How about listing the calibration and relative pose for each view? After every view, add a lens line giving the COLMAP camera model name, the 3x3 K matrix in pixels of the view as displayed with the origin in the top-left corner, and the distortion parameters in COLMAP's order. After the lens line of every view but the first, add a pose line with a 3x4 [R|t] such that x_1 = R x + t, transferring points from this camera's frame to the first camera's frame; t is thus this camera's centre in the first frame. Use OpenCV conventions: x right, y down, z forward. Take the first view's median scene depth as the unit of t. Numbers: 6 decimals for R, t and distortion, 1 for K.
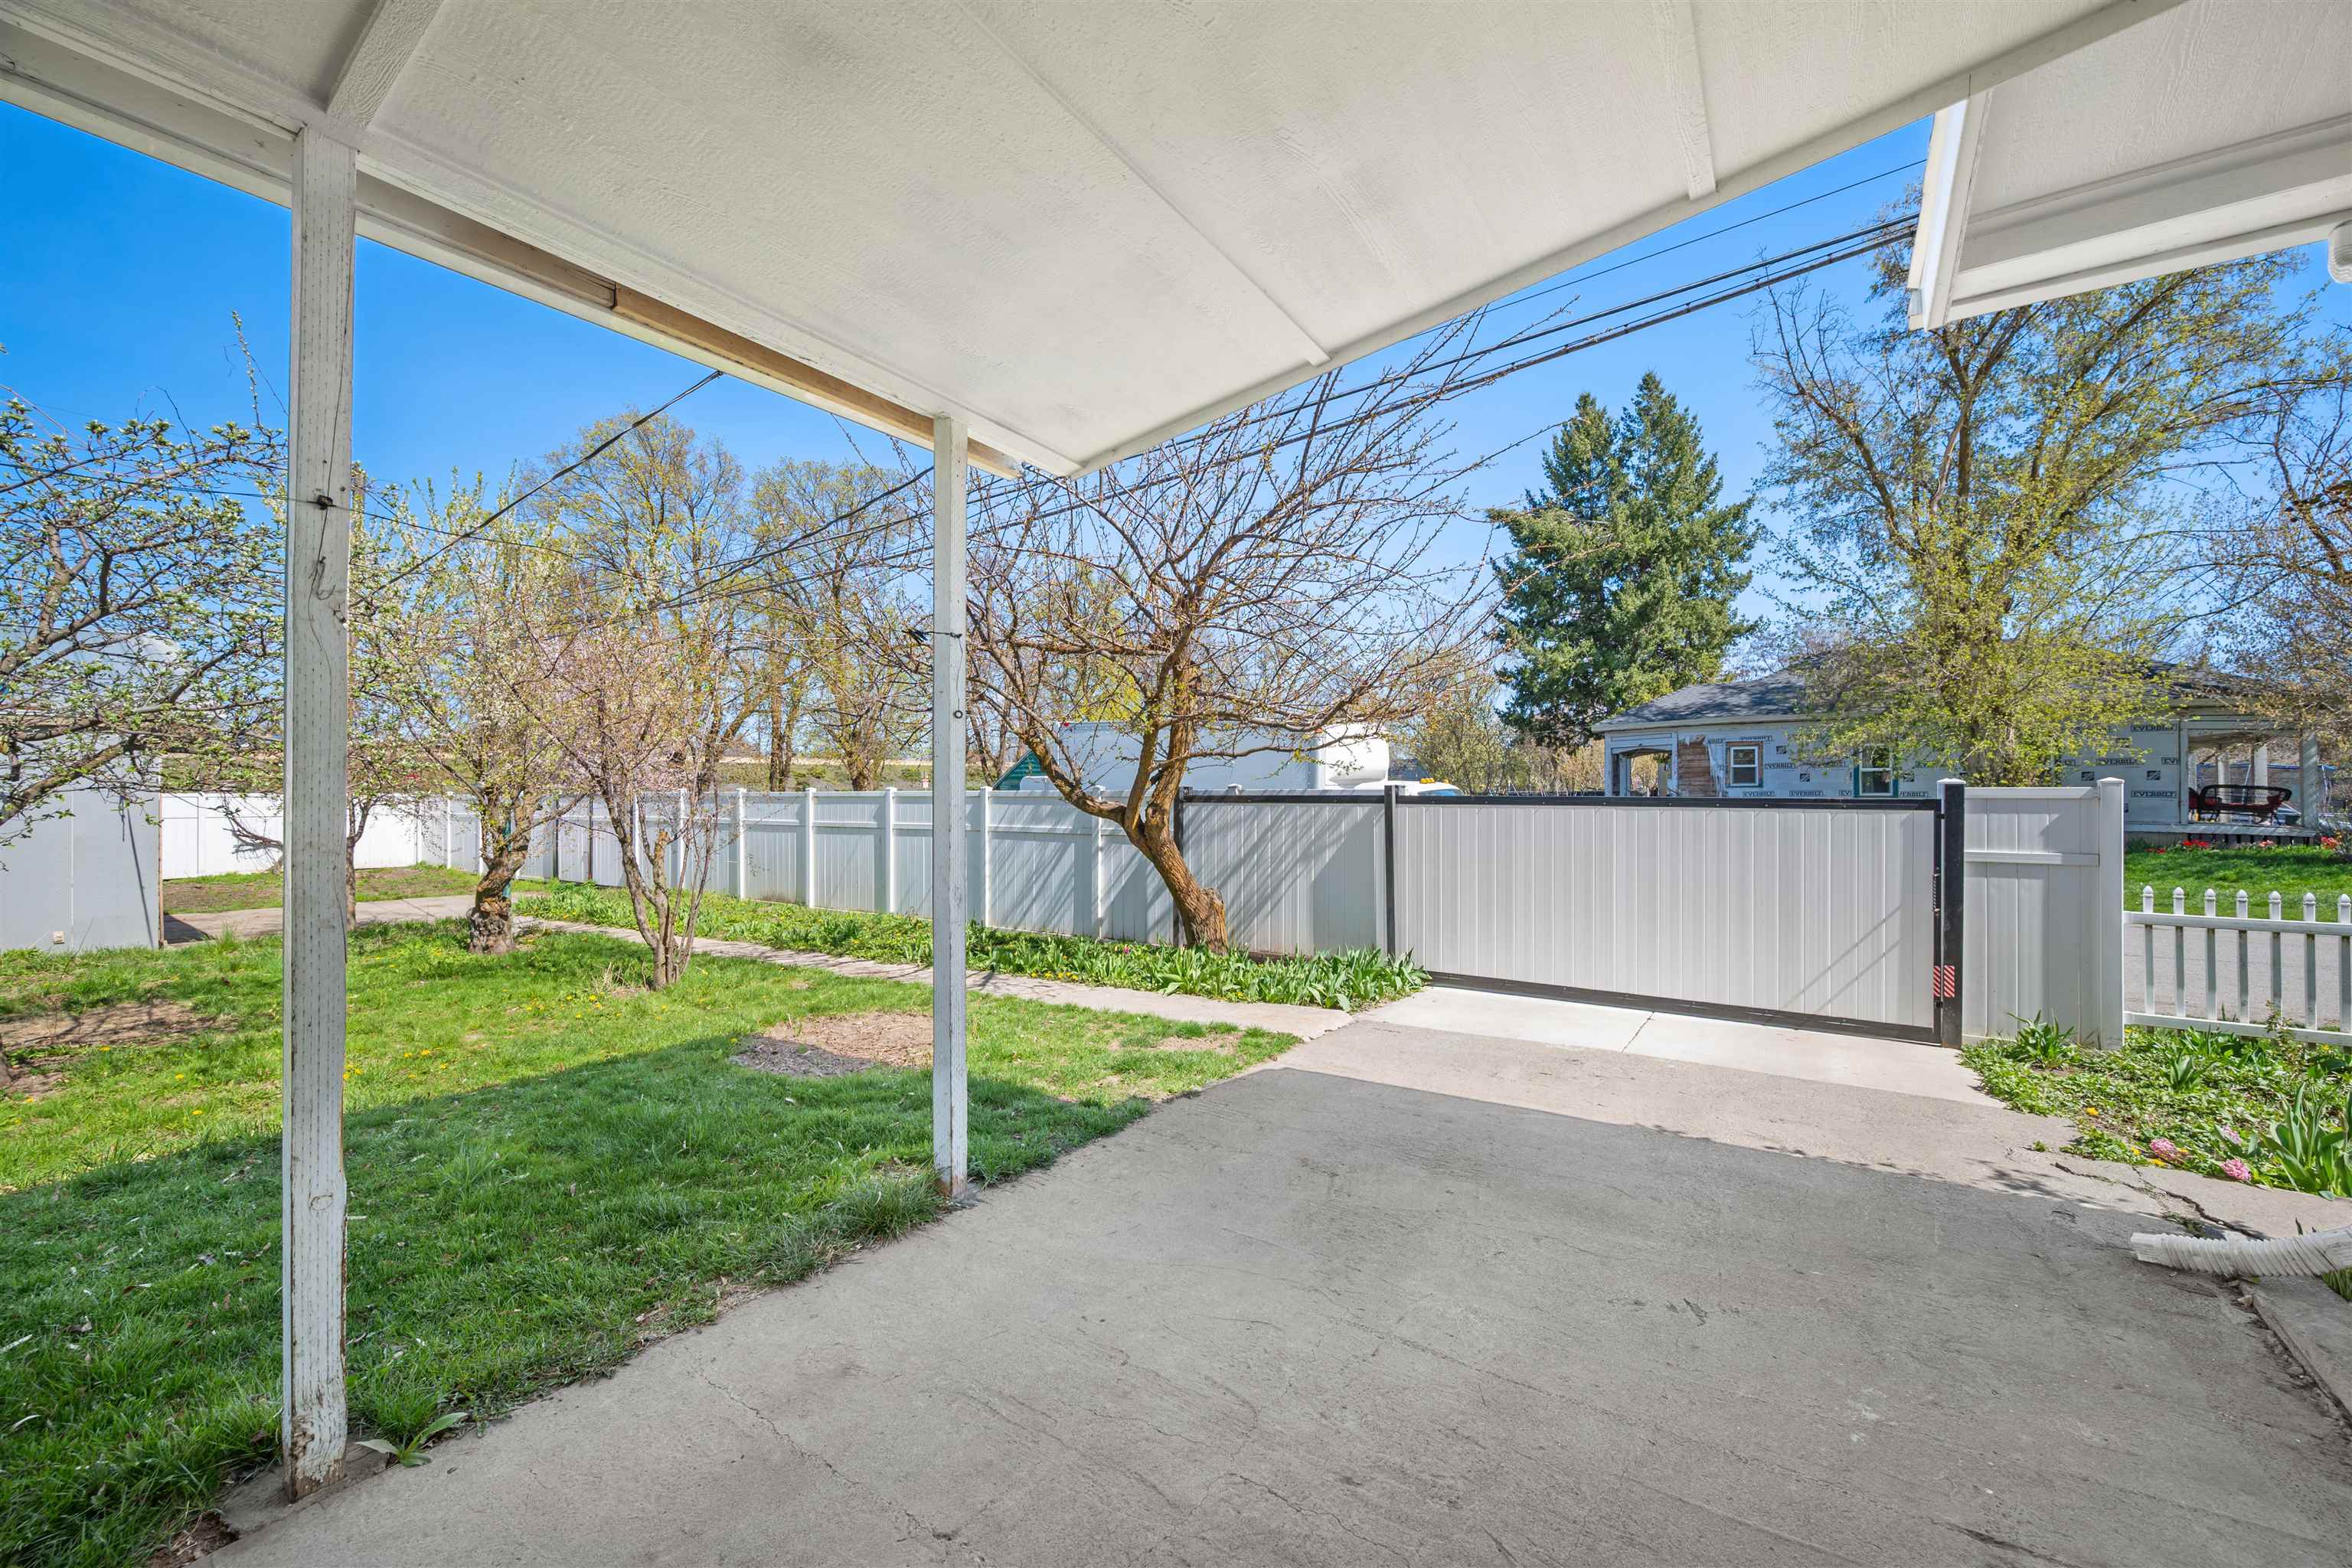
lens RADIAL K [[906.5, 0, 1175.5], [0, 906.5, 793.3], [0, 0, 1]] dist [0.003300, 0.000051]
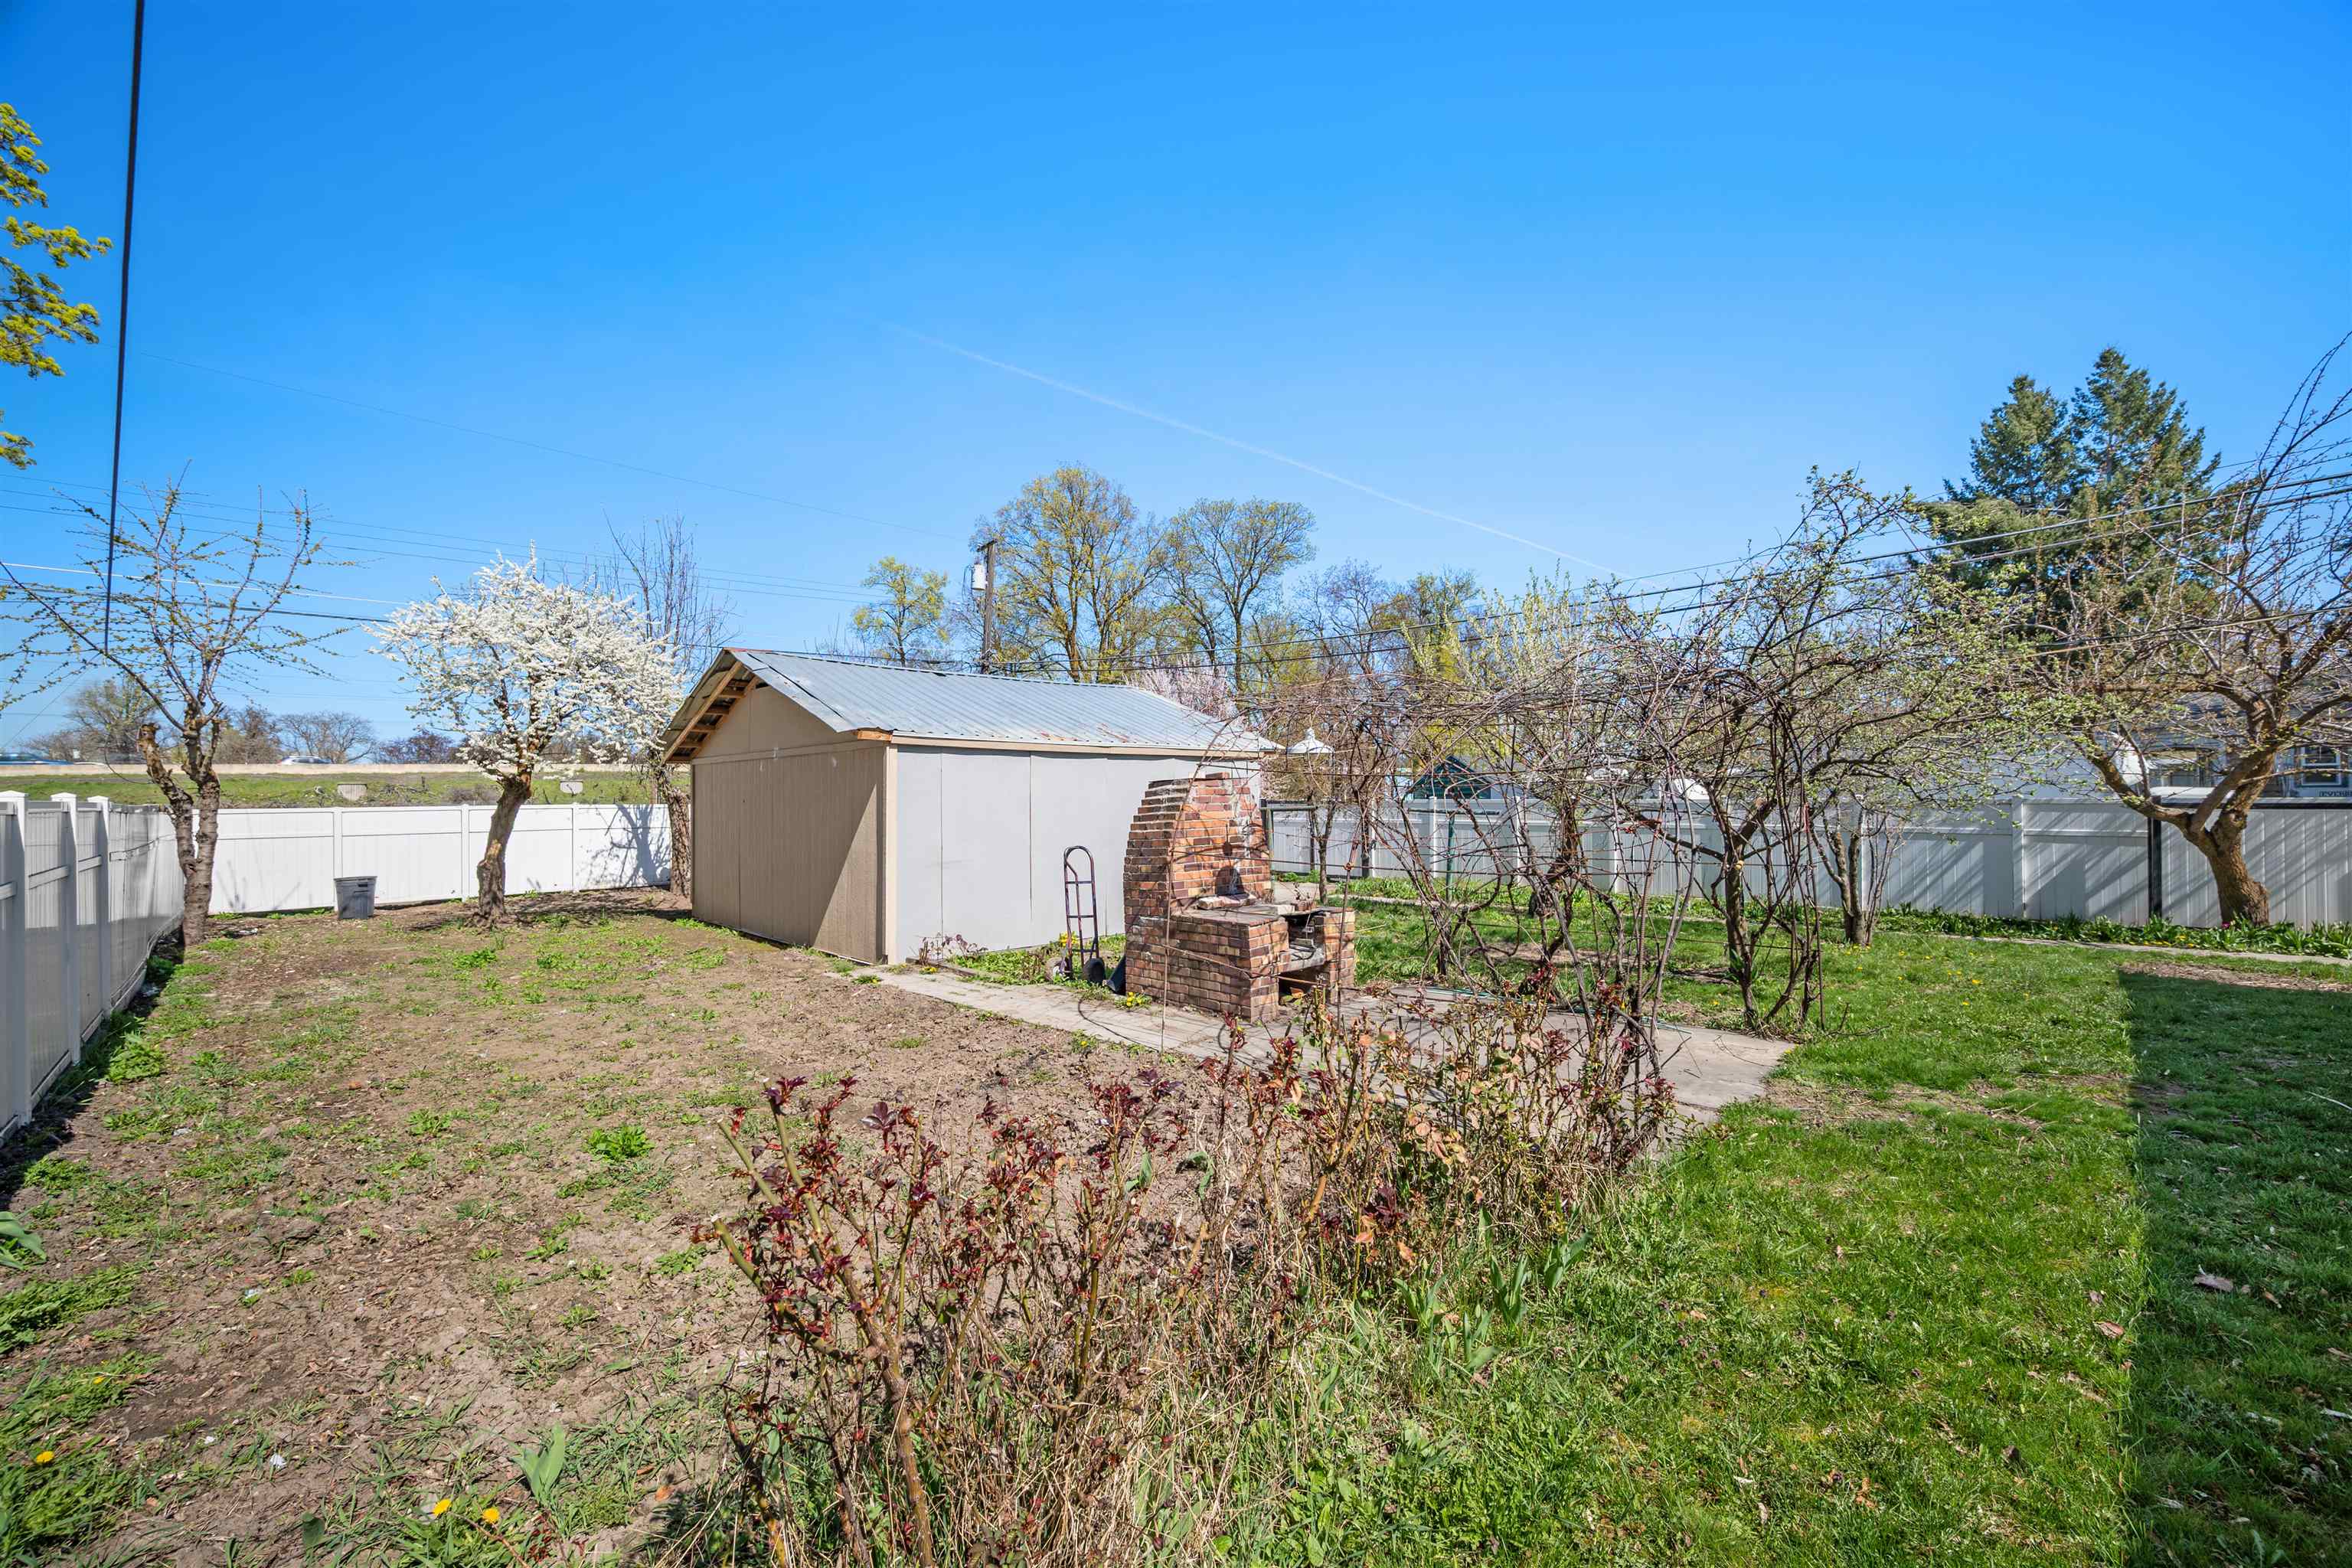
lens RADIAL K [[906.5, 0, 1173.2], [0, 906.5, 780.7], [0, 0, 1]] dist [0.003300, 0.000051]
pose [[0.981844, -0.007749, -0.189529, -0.264386], [0.005038, 0.999878, -0.014780, -0.004030], [0.189621, 0.013557, 0.981764, -0.112735]]
